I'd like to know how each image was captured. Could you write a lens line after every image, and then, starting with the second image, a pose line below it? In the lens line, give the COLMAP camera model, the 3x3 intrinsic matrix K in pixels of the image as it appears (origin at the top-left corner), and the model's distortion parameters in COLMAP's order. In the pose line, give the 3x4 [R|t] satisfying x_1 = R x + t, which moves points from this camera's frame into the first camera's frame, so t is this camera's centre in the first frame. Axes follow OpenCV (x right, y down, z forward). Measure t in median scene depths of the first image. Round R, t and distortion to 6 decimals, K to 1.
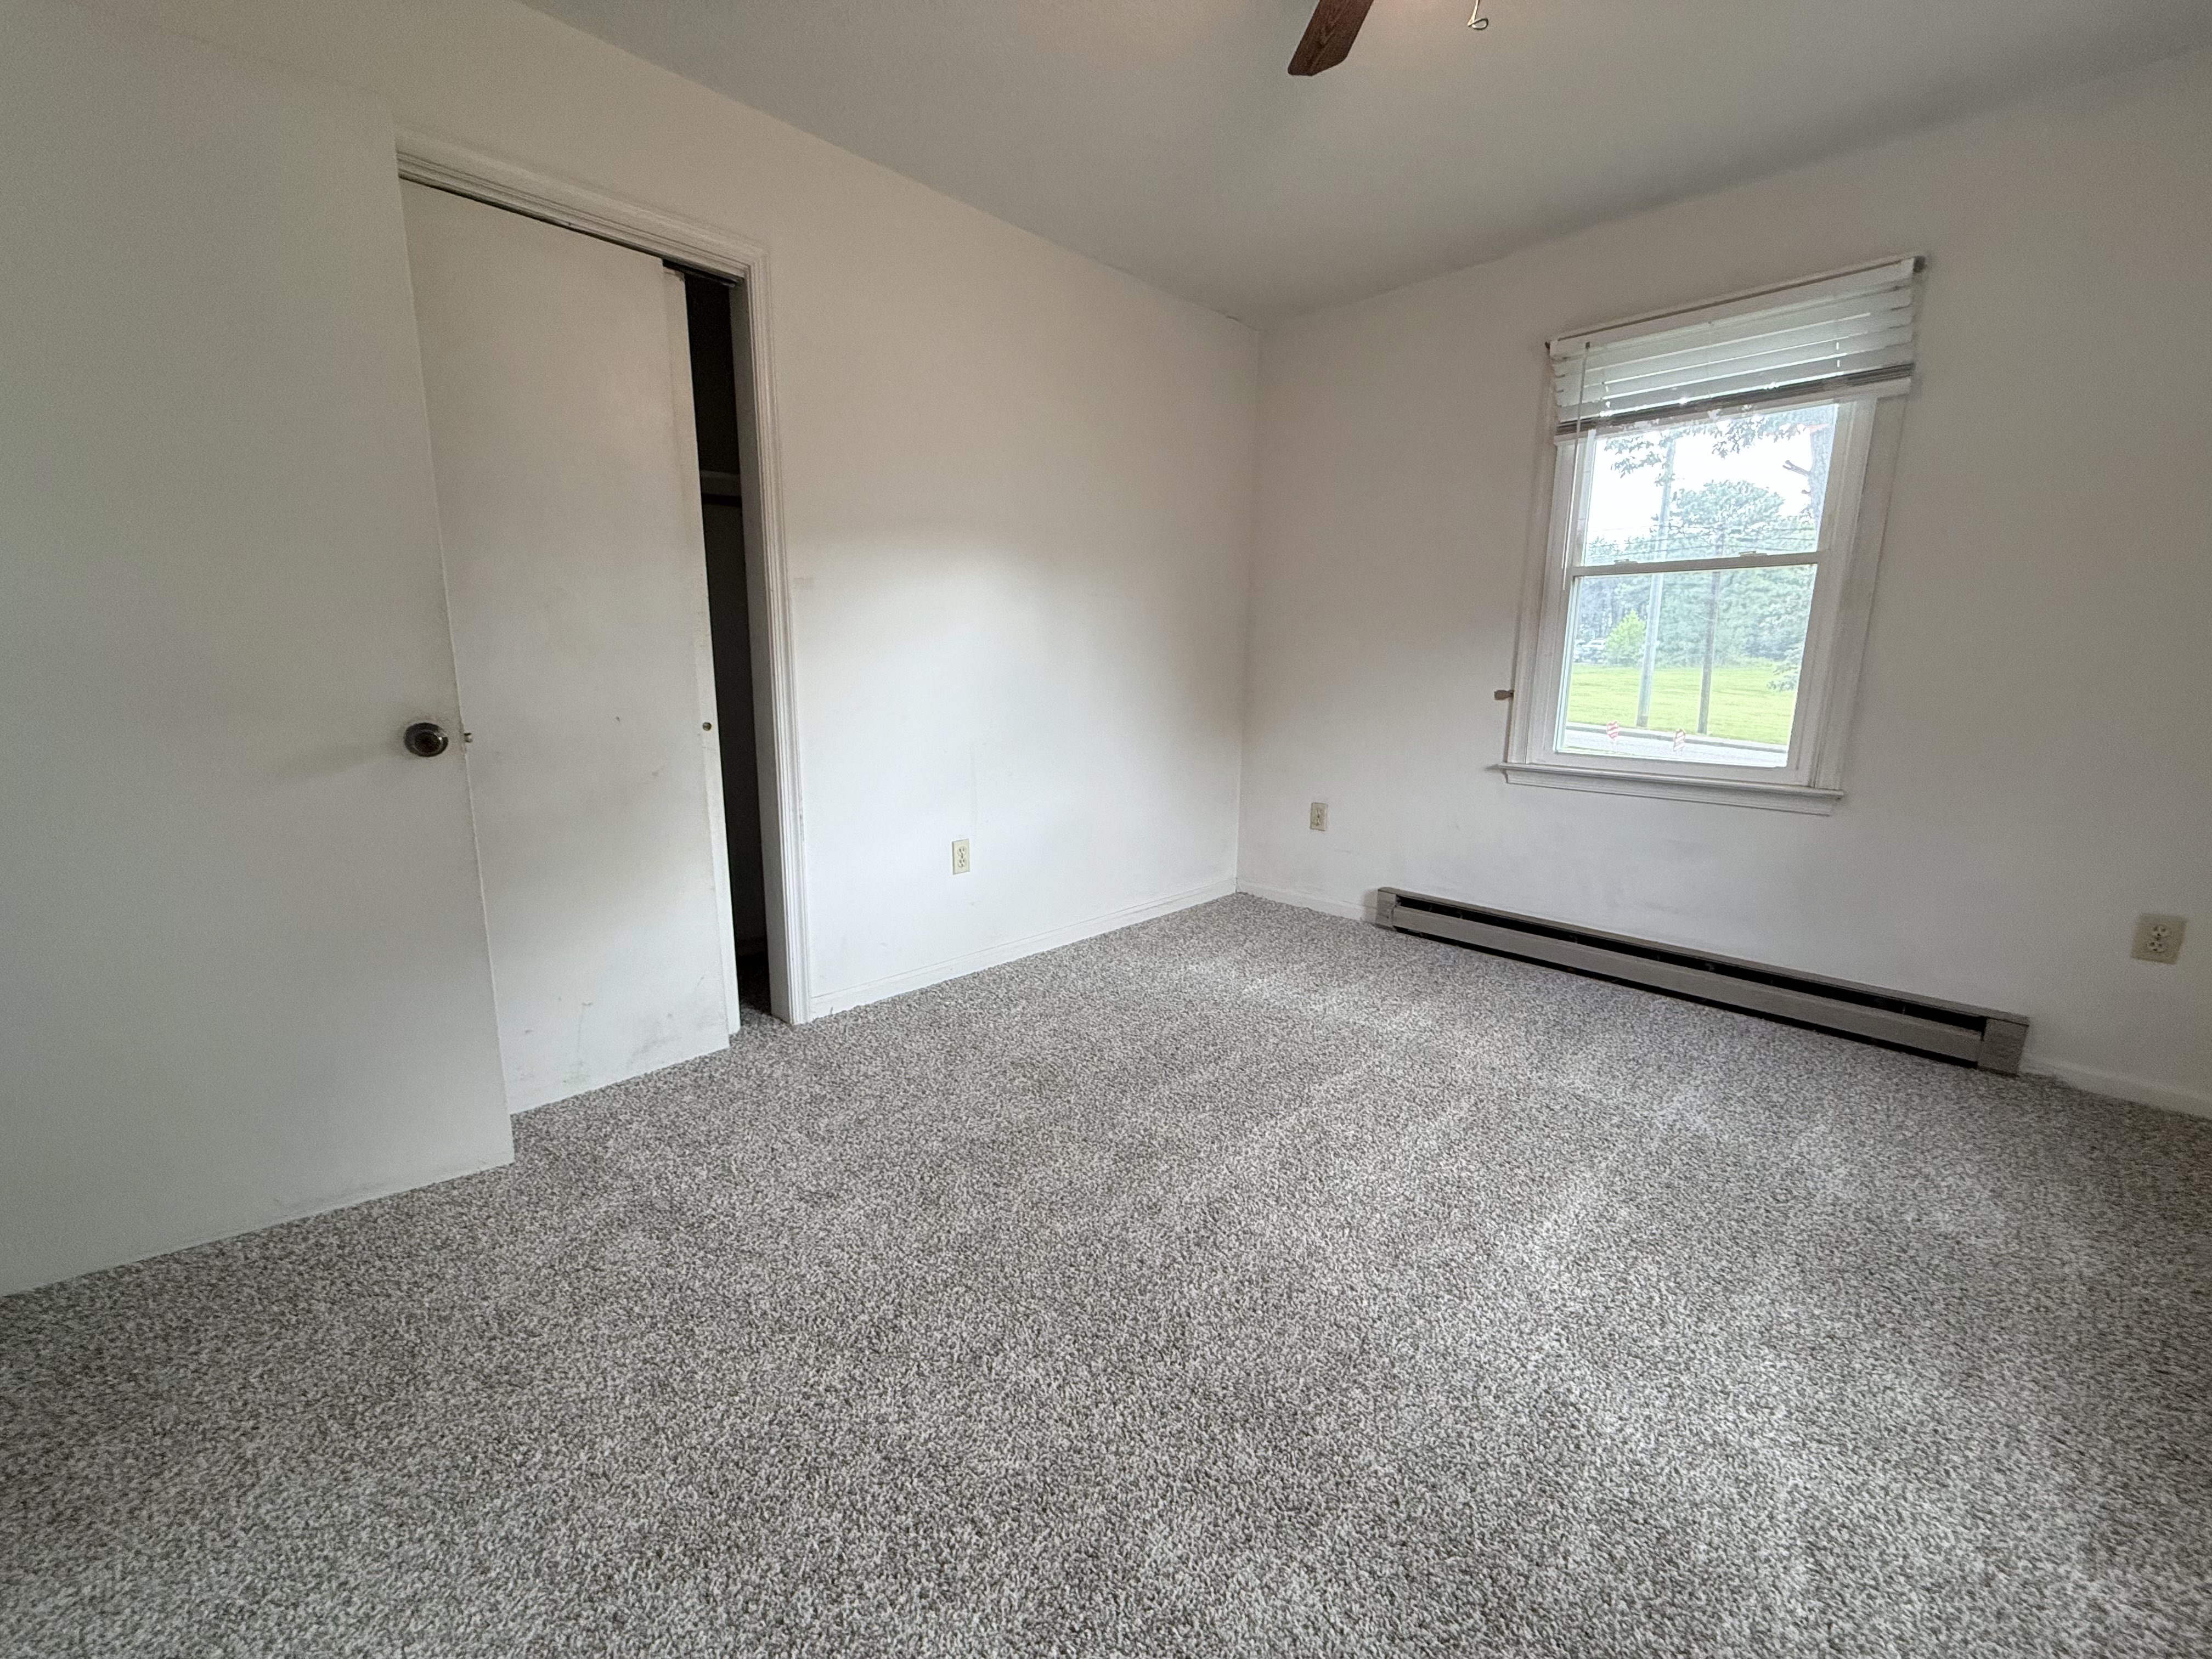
lens RADIAL K [[882.2, 0, 1102.8], [0, 882.2, 830.9], [0, 0, 1]] dist [-0.000143, -0.000099]
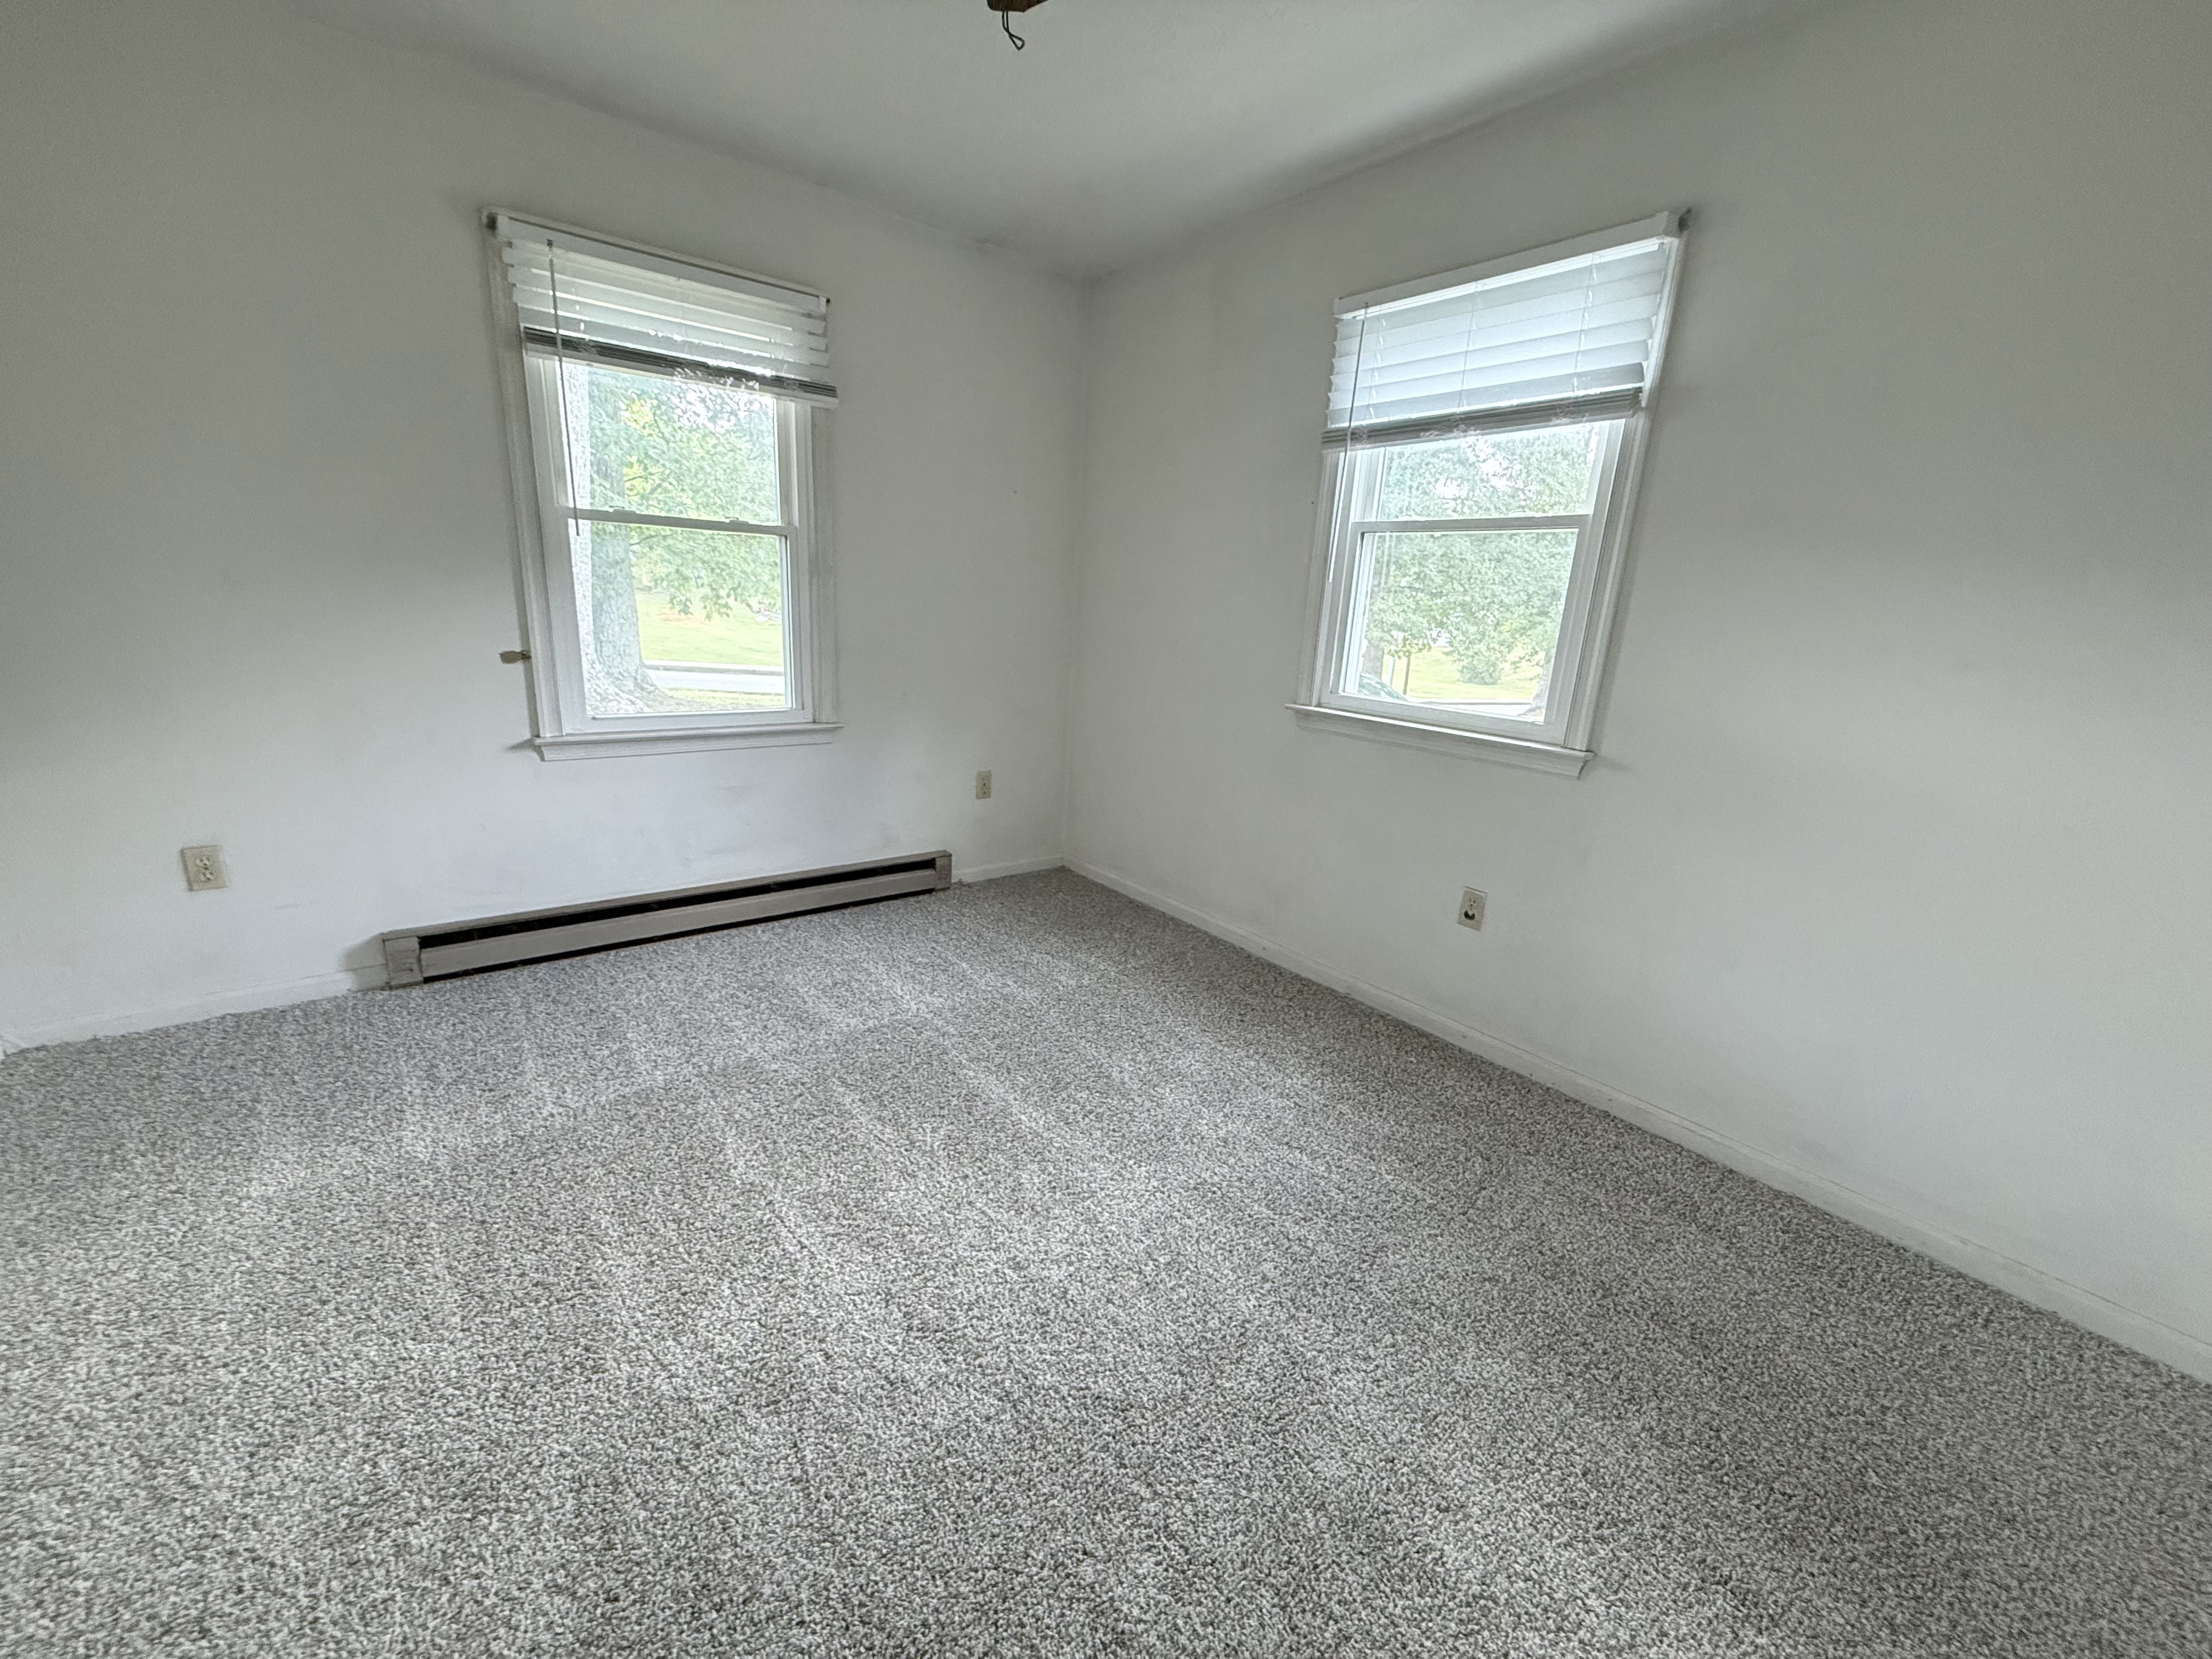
lens RADIAL K [[882.2, 0, 1102.8], [0, 882.2, 830.9], [0, 0, 1]] dist [-0.000143, -0.000099]
pose [[0.114674, -0.263919, 0.957704, -0.390560], [0.135686, 0.959190, 0.248082, -0.162264], [-0.984093, 0.101498, 0.145804, 0.454692]]
